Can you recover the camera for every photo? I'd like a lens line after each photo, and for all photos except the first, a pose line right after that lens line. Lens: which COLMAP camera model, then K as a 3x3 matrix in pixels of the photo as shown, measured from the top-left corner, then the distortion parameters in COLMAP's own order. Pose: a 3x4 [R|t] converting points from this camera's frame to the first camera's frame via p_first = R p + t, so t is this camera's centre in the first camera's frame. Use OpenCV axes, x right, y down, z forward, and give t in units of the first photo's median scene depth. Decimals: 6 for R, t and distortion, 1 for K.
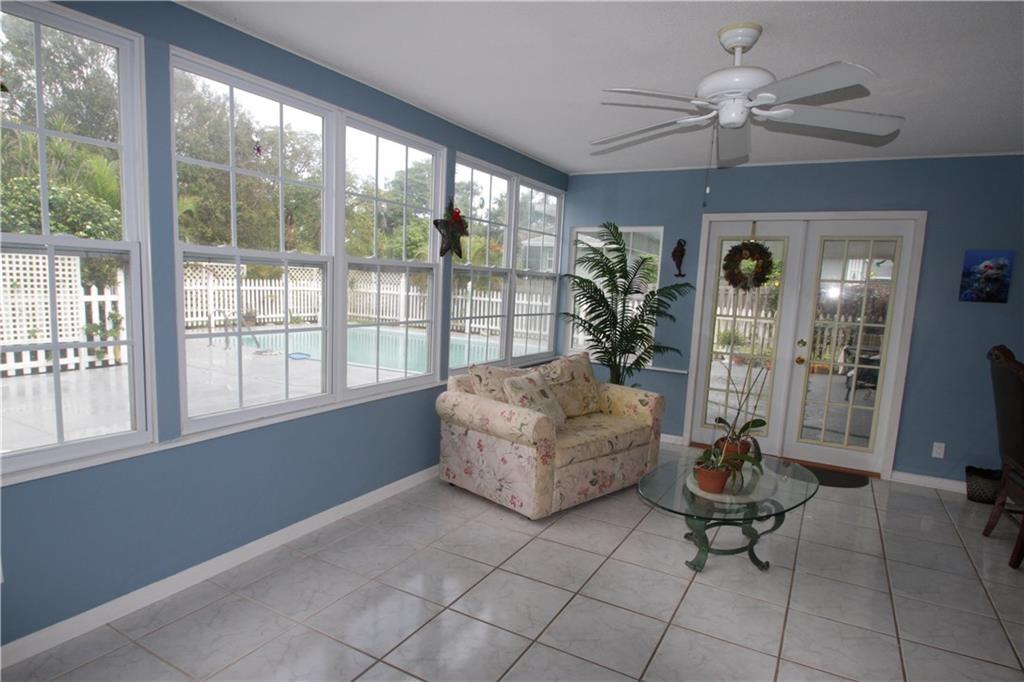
lens RADIAL K [[575.9, 0, 511.3], [0, 575.9, 350.3], [0, 0, 1]] dist [-0.027741, -0.001272]
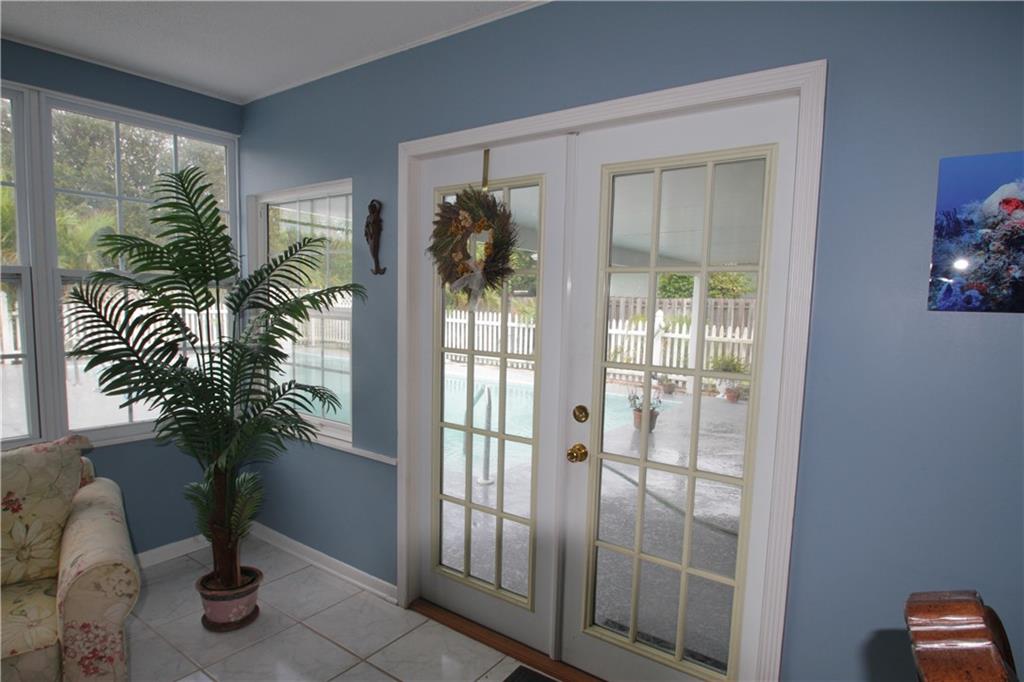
lens RADIAL K [[575.9, 0, 513.9], [0, 575.9, 350.3], [0, 0, 1]] dist [-0.027741, -0.001272]
pose [[0.994227, -0.008341, -0.106972, 0.490346], [0.004417, 0.999310, -0.036871, -0.043396], [0.107206, 0.036185, 0.993578, 0.537521]]
